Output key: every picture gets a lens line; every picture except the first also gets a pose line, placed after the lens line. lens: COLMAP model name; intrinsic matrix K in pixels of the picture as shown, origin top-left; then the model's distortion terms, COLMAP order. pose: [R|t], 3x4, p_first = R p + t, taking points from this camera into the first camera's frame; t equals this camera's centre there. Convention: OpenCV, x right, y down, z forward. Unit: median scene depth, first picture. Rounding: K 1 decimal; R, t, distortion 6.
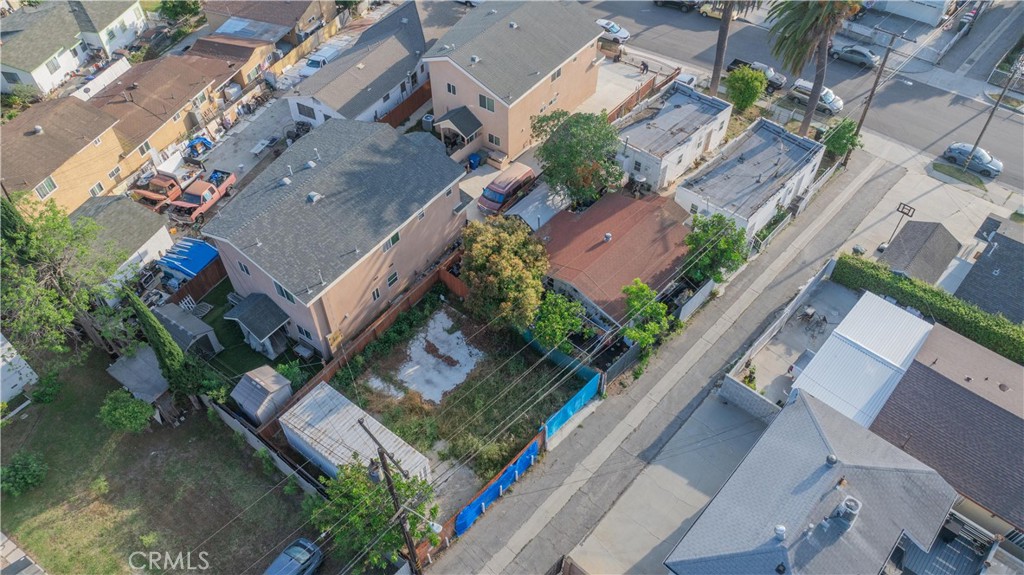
lens RADIAL K [[721.2, 0, 512.3], [0, 721.2, 285.1], [0, 0, 1]] dist [-0.044618, 0.053881]
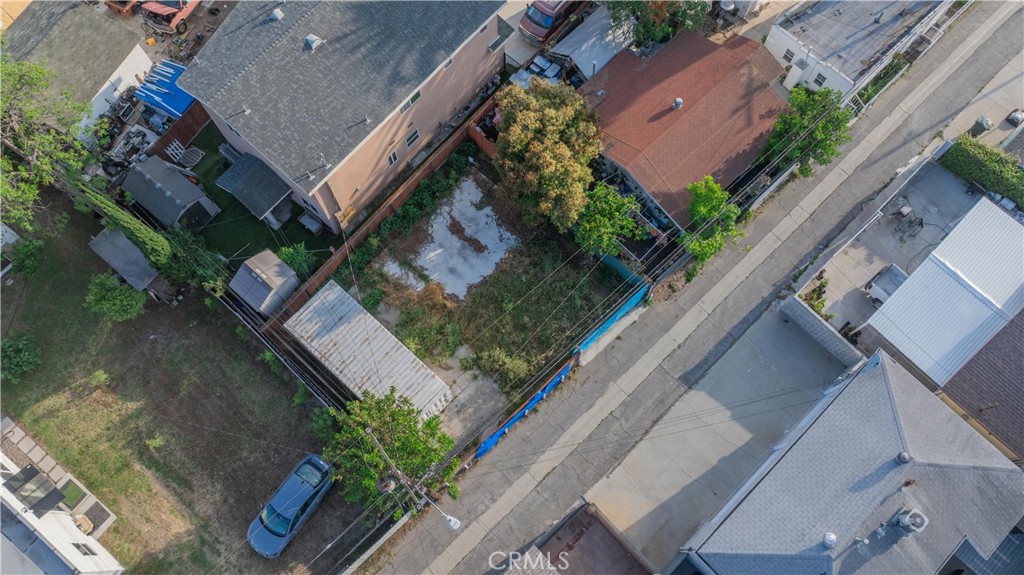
lens RADIAL K [[721.2, 0, 514.7], [0, 721.2, 289.7], [0, 0, 1]] dist [-0.044618, 0.053881]
pose [[0.997264, 0.069976, -0.023831, -0.017892], [-0.055380, 0.920761, 0.386177, -0.197019], [0.048966, -0.383801, 0.922117, 0.188458]]
